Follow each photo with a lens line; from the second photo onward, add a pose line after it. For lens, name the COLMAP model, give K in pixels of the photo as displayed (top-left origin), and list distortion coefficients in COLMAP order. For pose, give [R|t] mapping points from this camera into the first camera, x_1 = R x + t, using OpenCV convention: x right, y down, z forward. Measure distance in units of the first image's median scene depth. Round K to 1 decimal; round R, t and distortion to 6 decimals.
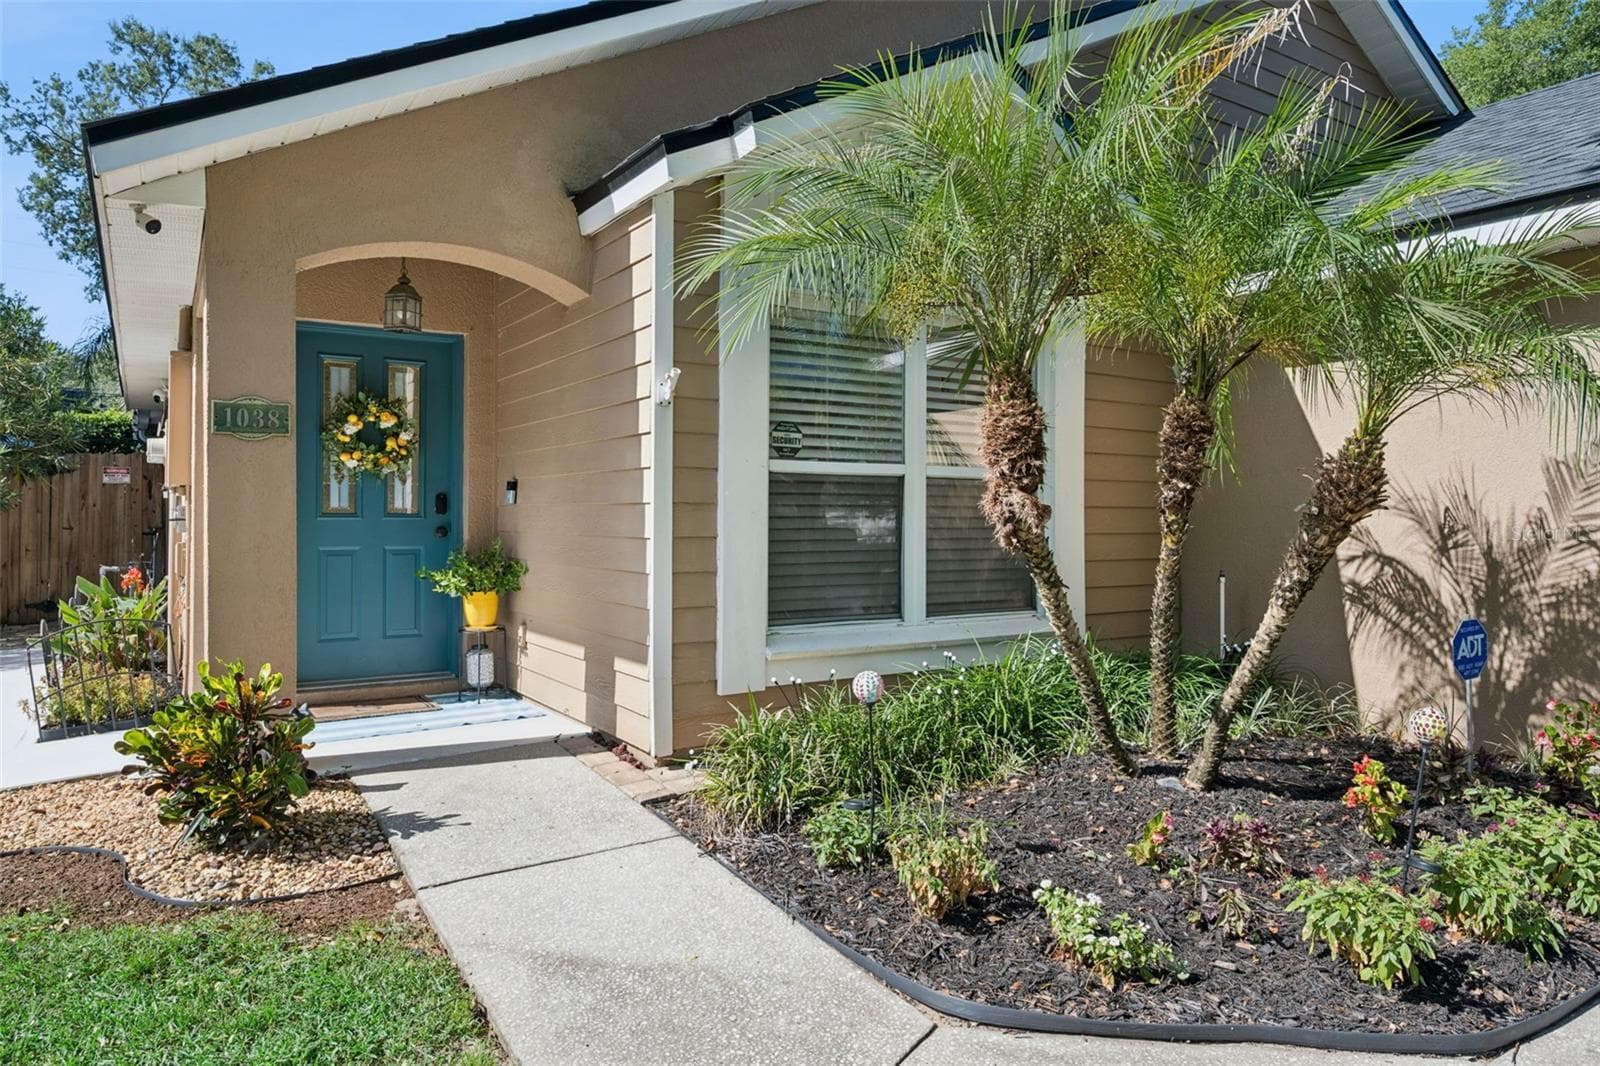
lens RADIAL K [[1012.1, 0, 803.8], [0, 1012.1, 522.3], [0, 0, 1]] dist [0.008810, 0.001057]
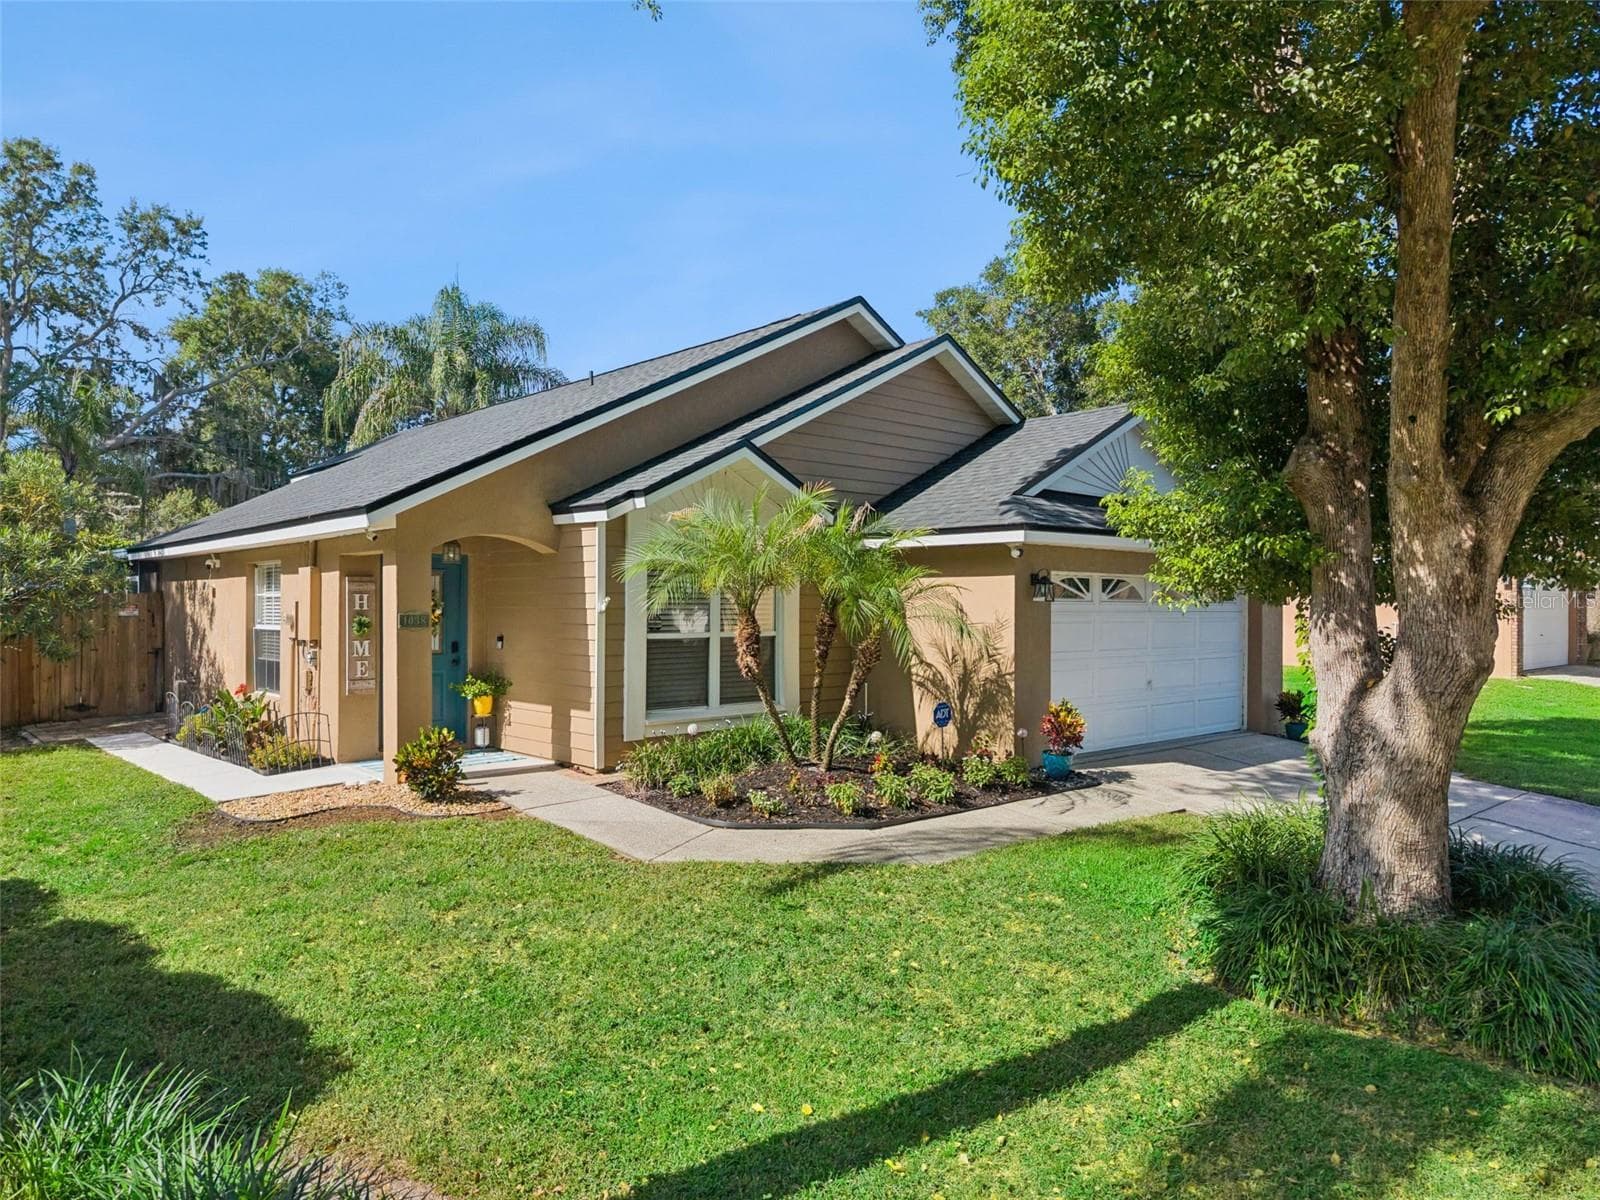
lens RADIAL K [[1081.7, 0, 813.4], [0, 1081.7, 605.2], [0, 0, 1]] dist [0.003095, -0.004022]
pose [[0.984167, -0.000588, 0.177243, -0.098129], [0.000666, 1.000000, -0.000384, -0.129011], [-0.177243, 0.000496, 0.984167, -1.429234]]
